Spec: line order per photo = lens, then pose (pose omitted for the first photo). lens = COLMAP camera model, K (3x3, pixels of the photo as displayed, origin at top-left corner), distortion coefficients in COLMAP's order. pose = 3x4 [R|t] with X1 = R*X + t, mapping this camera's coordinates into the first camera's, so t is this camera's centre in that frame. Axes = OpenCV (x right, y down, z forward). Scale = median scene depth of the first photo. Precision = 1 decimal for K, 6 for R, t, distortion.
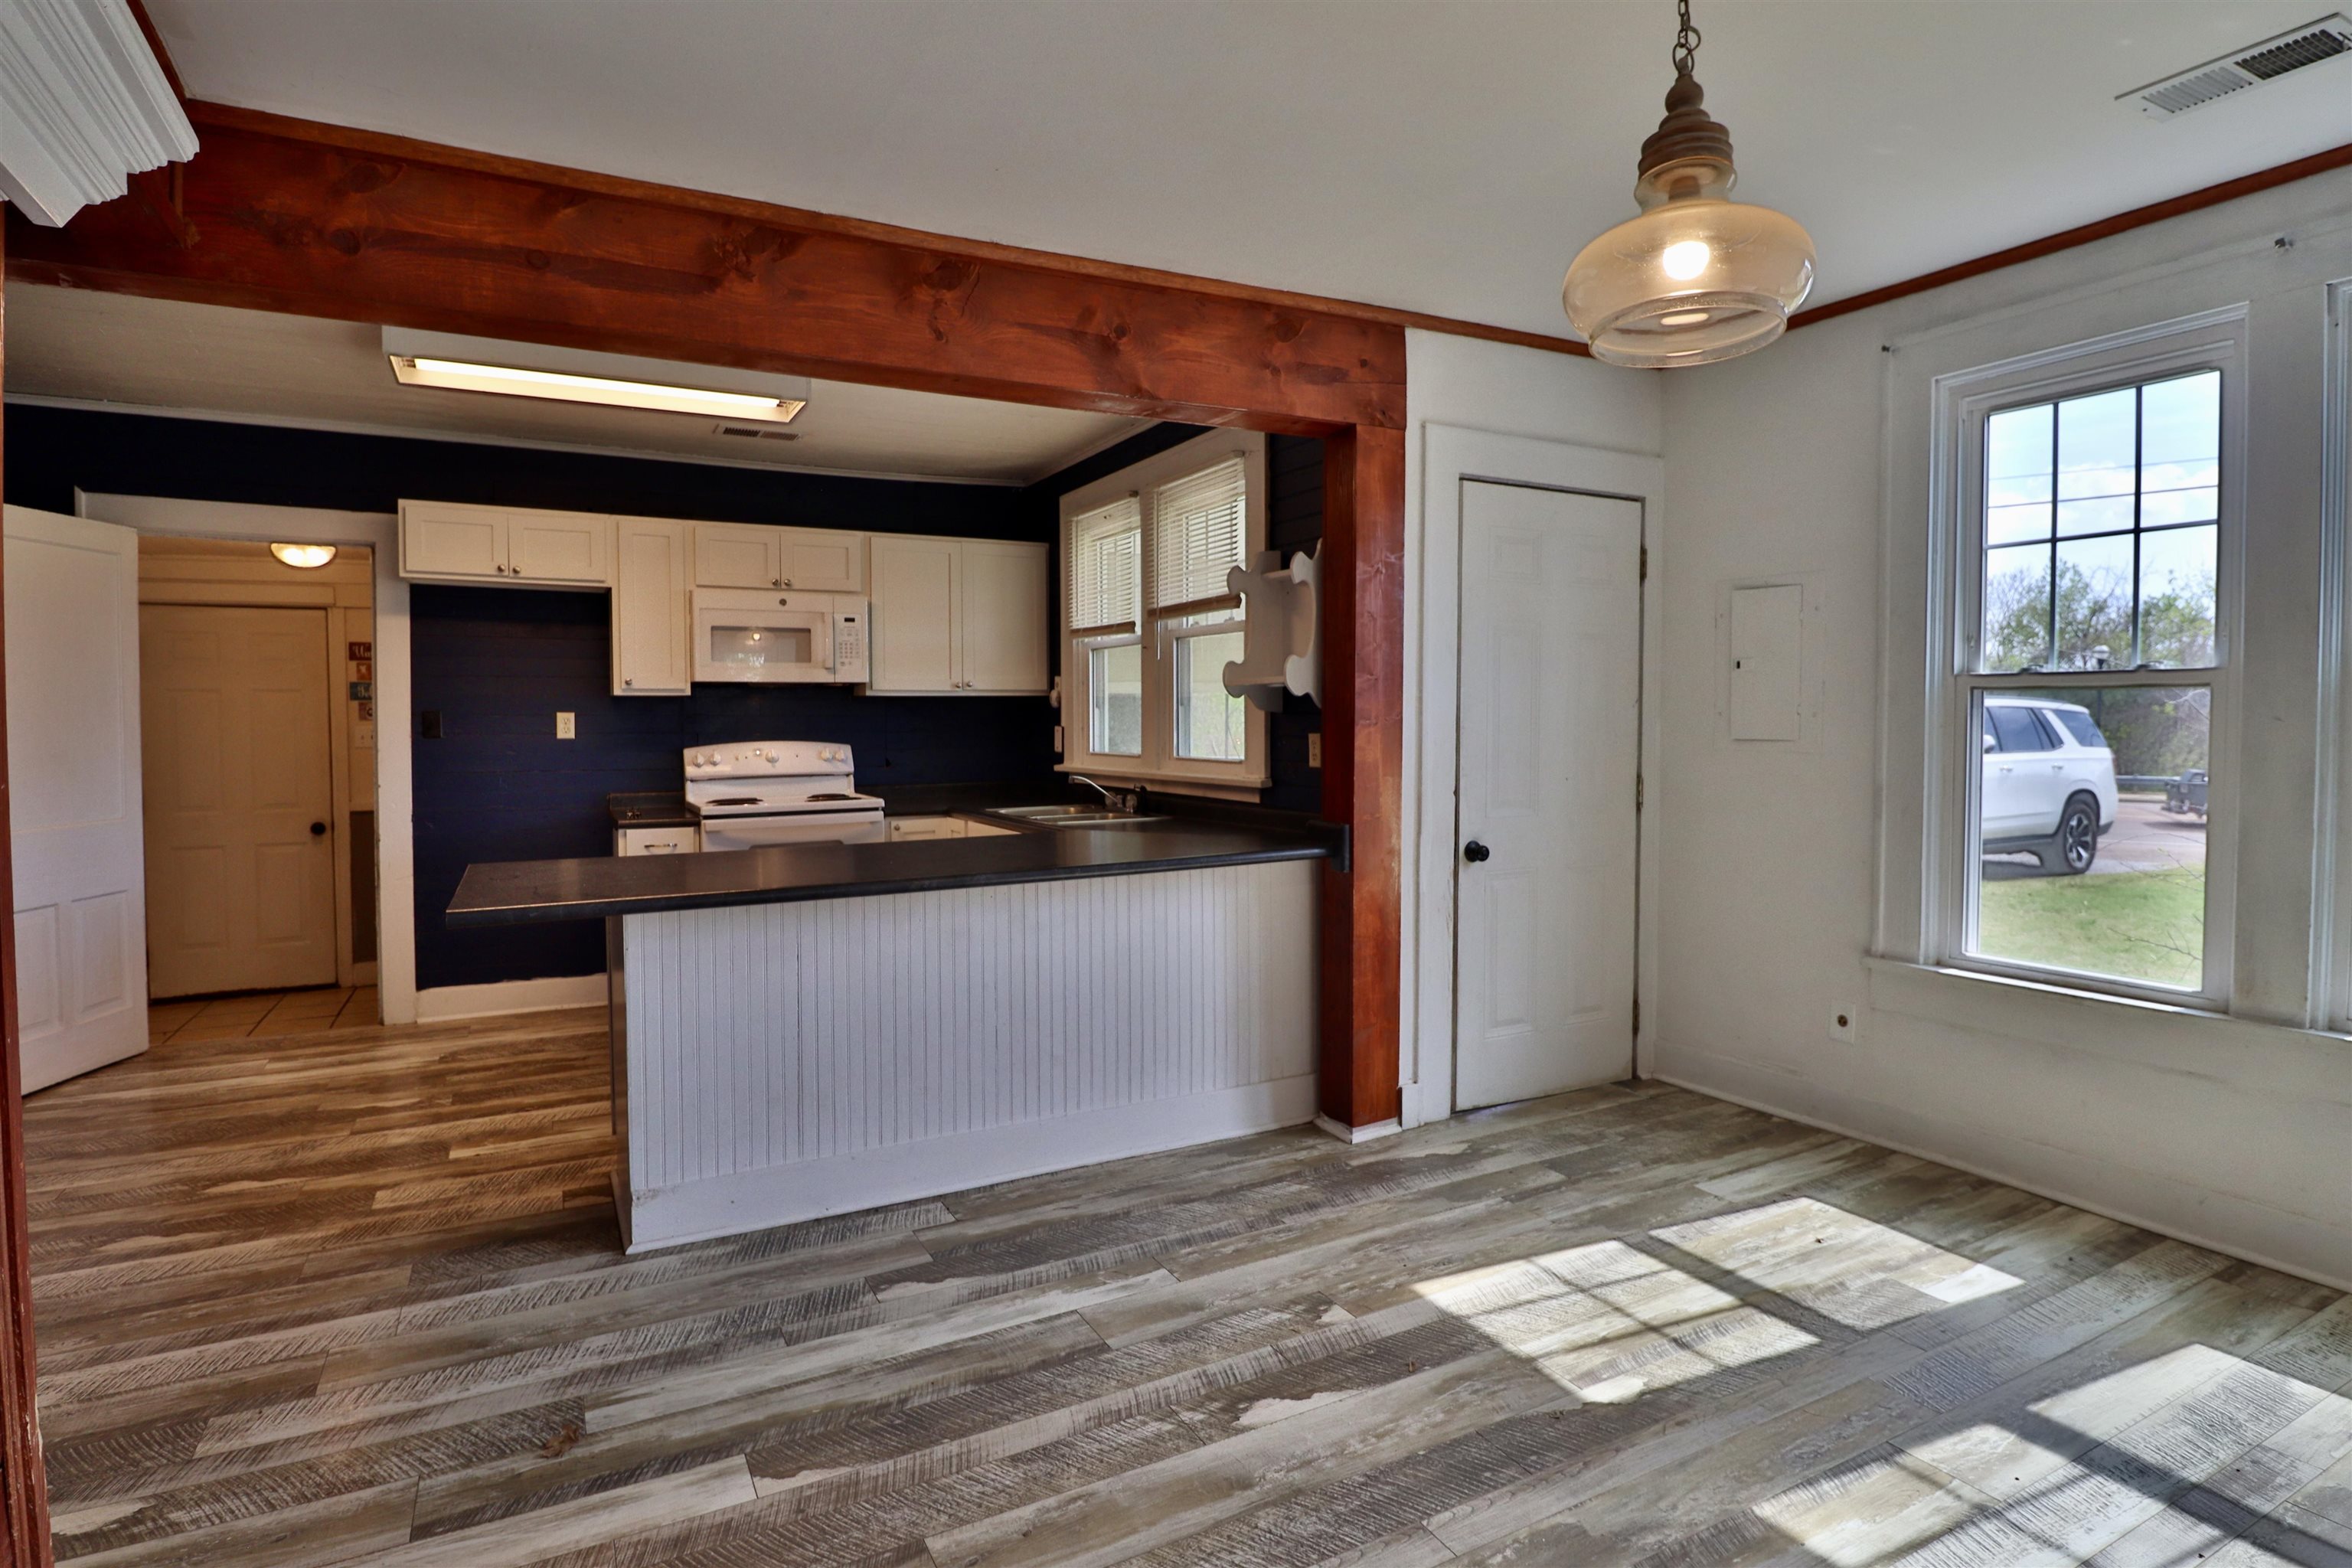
lens RADIAL K [[1213.7, 0, 1194.8], [0, 1213.7, 754.3], [0, 0, 1]] dist [0.000803, -0.014332]
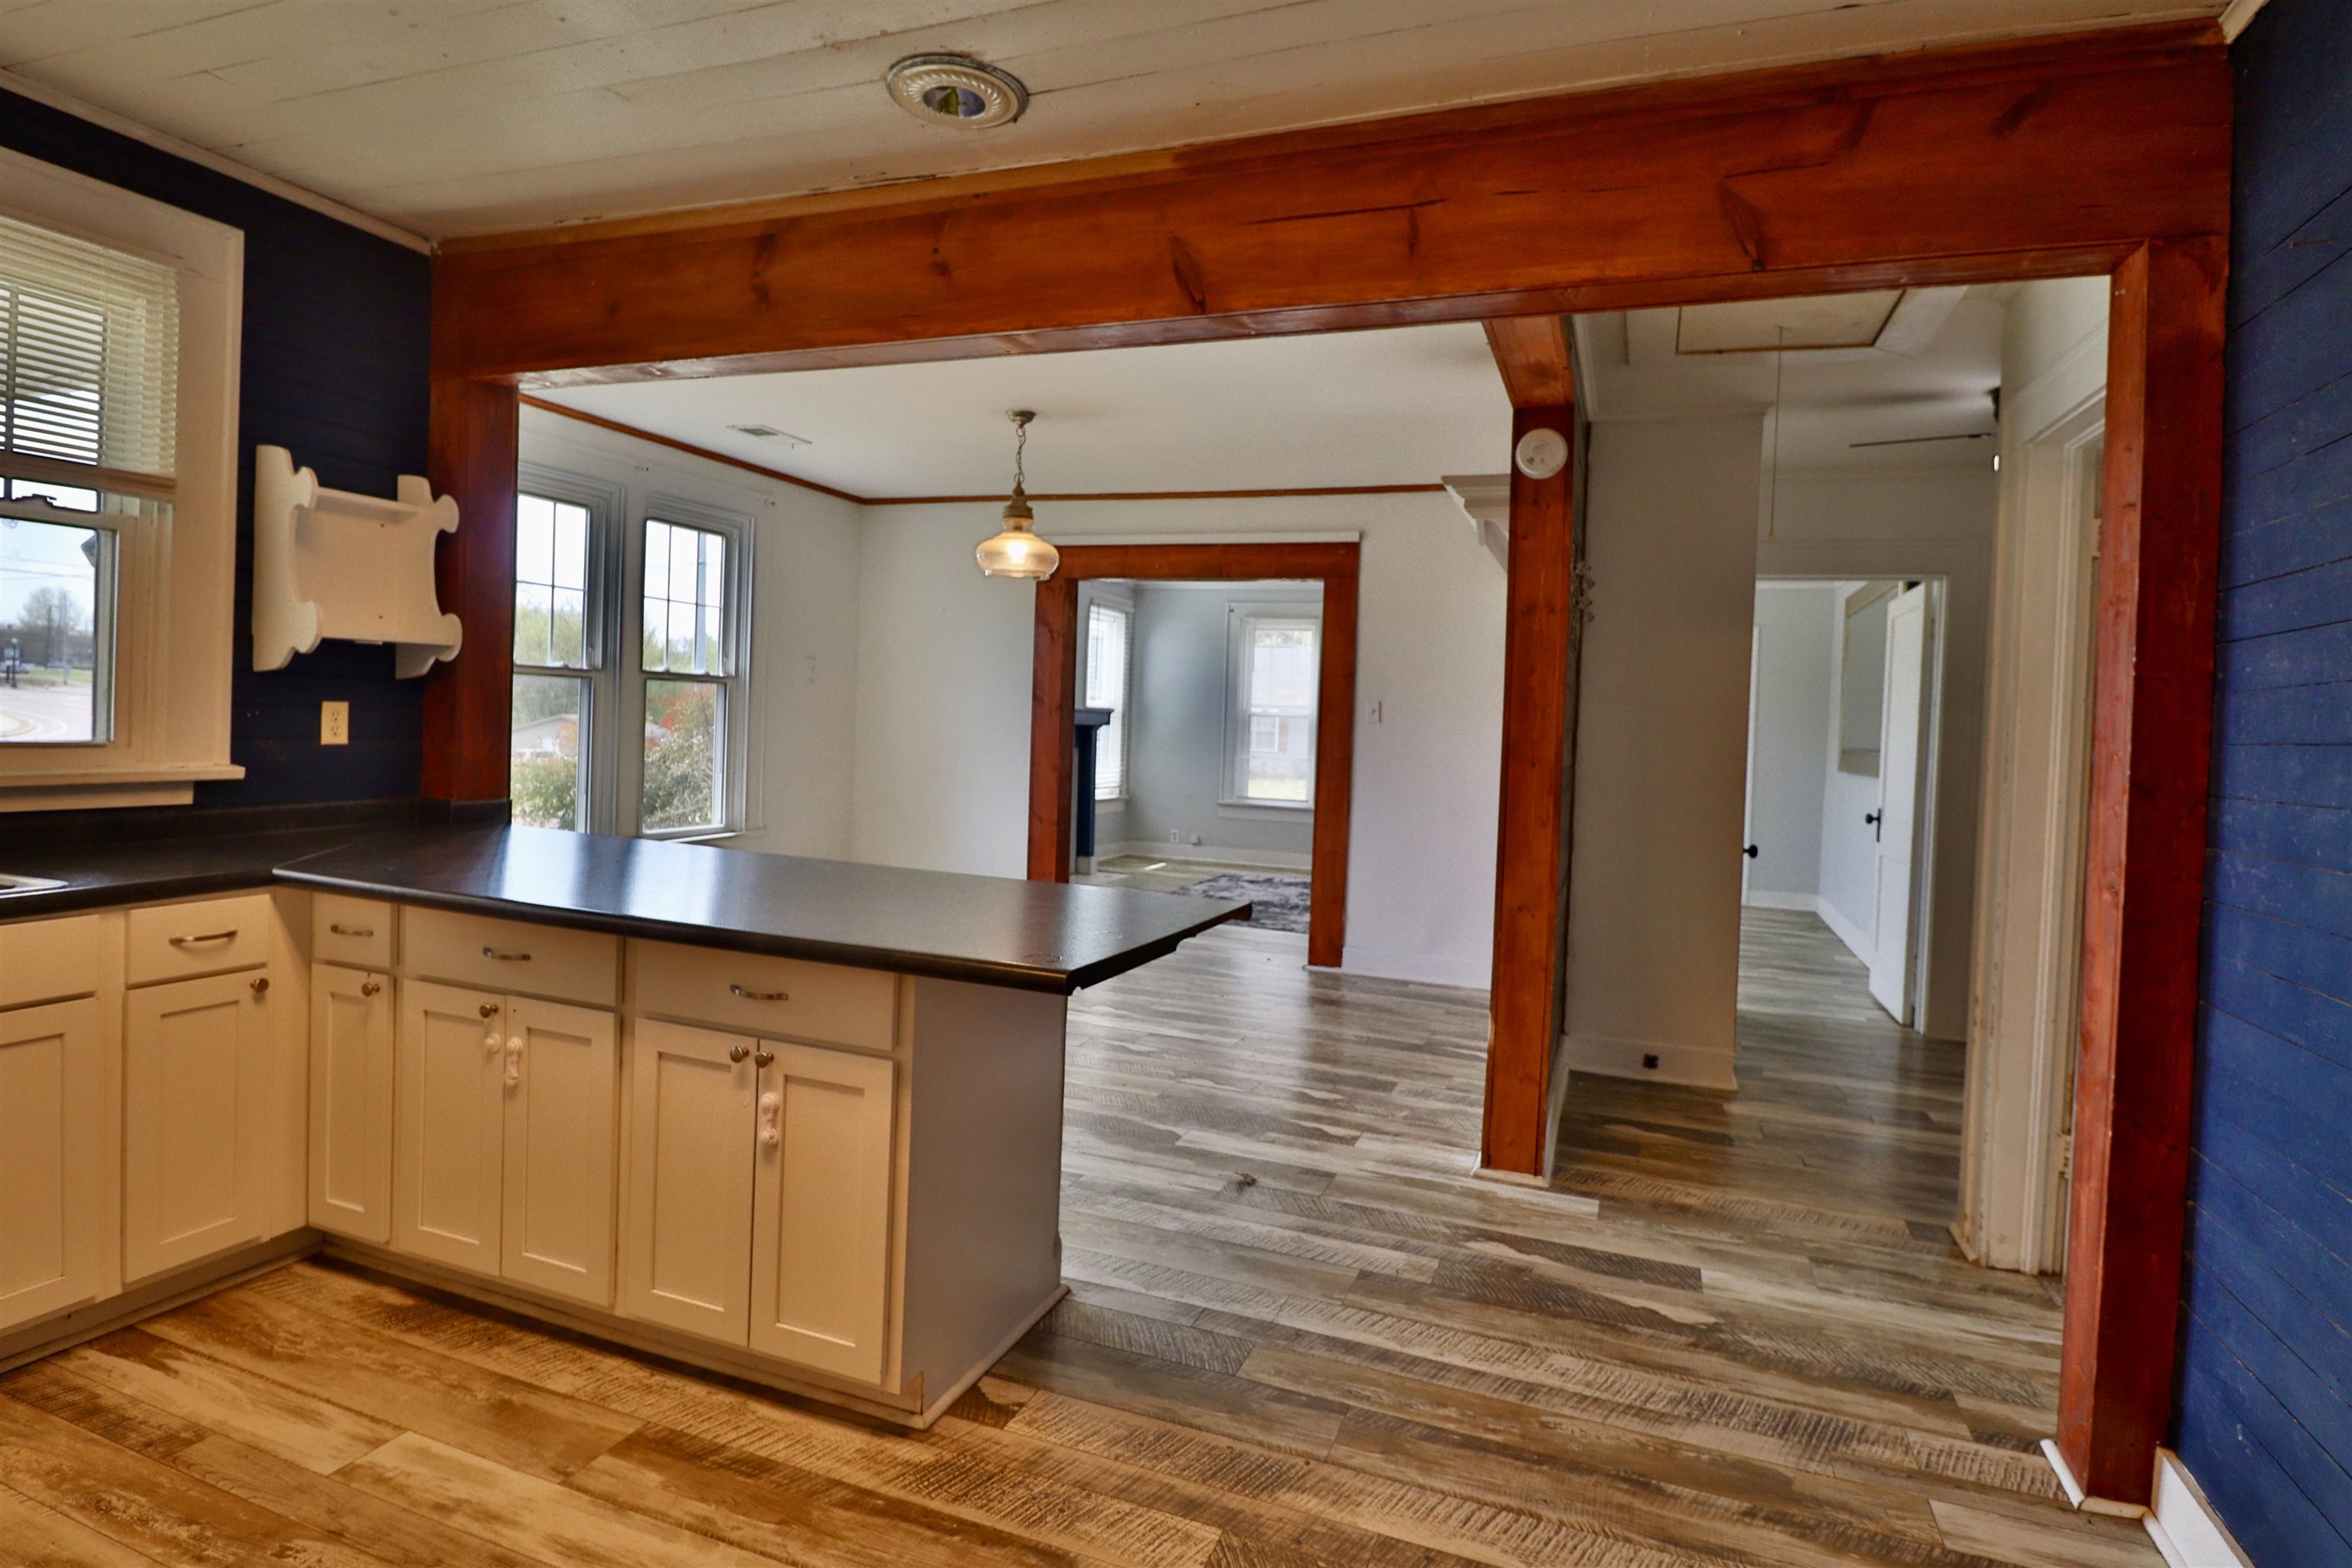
lens RADIAL K [[1213.7, 0, 1189.5], [0, 1213.7, 768.1], [0, 0, 1]] dist [0.000803, -0.014332]
pose [[-0.653210, -0.051634, 0.755414, -1.088091], [-0.013759, 0.998317, 0.056339, -0.032959], [-0.757052, 0.026407, -0.652821, 1.373465]]
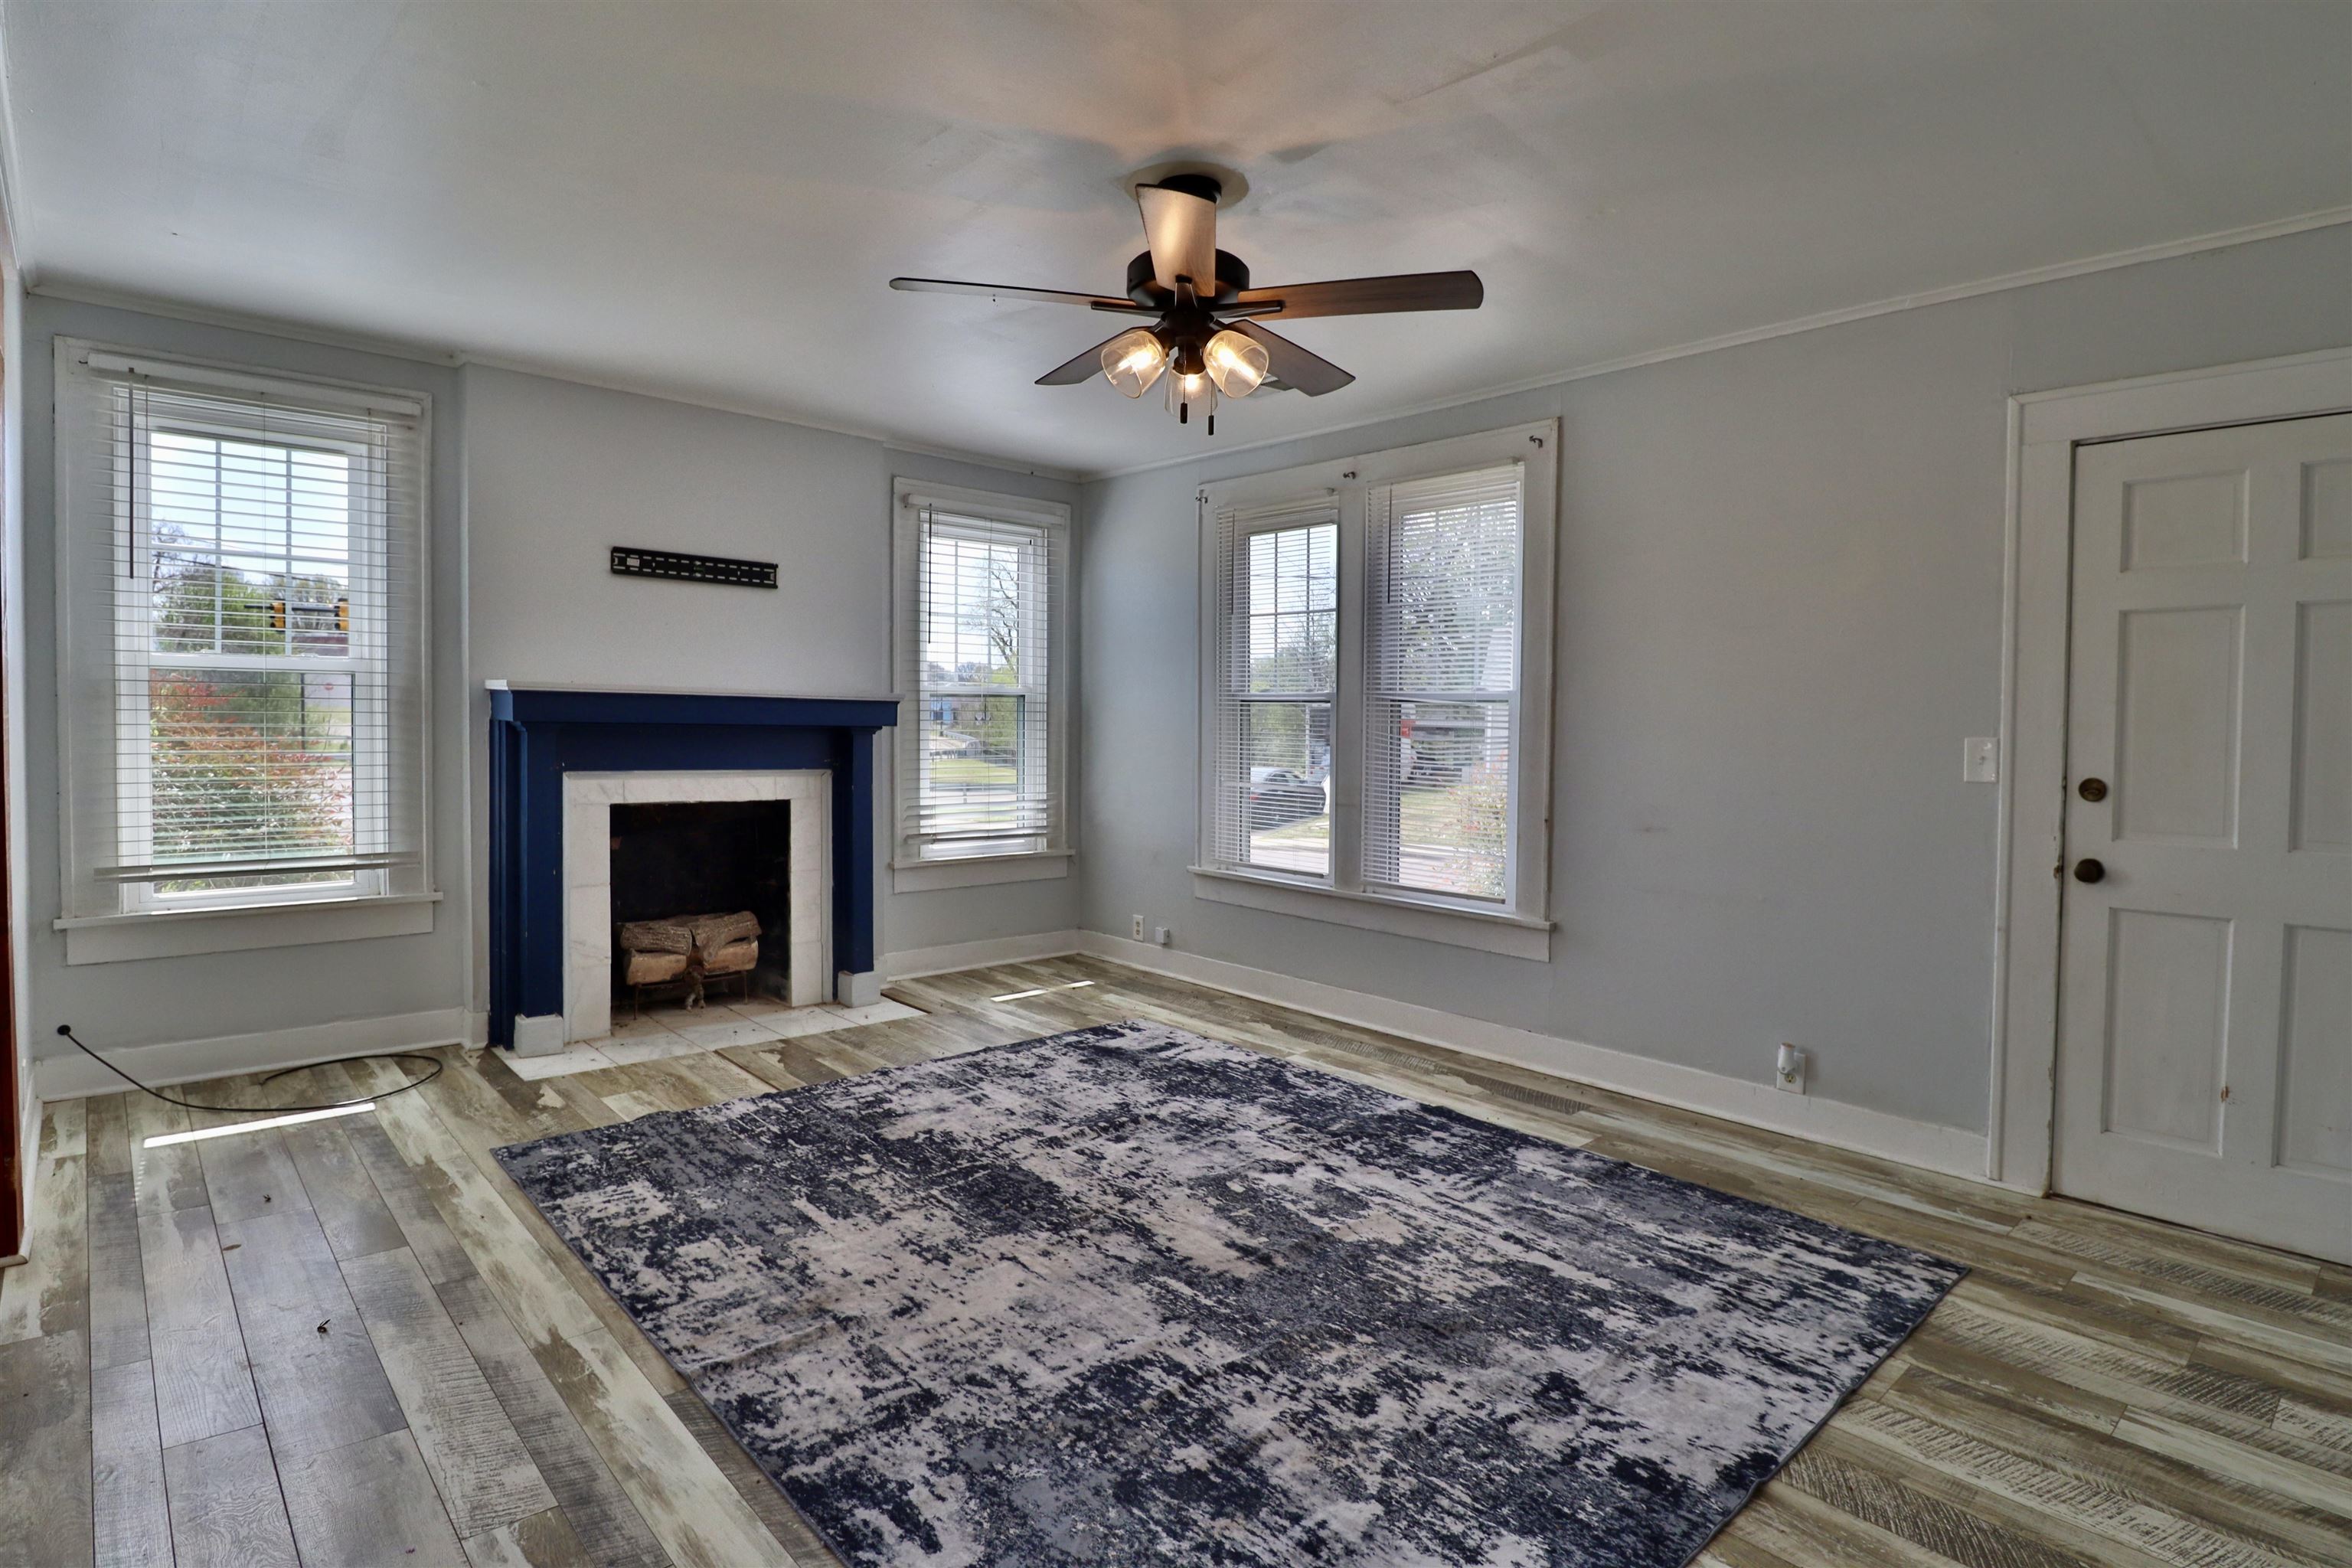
lens RADIAL K [[1213.7, 0, 1193.9], [0, 1213.7, 771.0], [0, 0, 1]] dist [0.000803, -0.014332]
pose [[-0.242171, -0.046039, 0.969141, -0.304618], [0.014263, 0.998597, 0.051002, 0.018193], [-0.970129, 0.026174, -0.241175, -0.464934]]
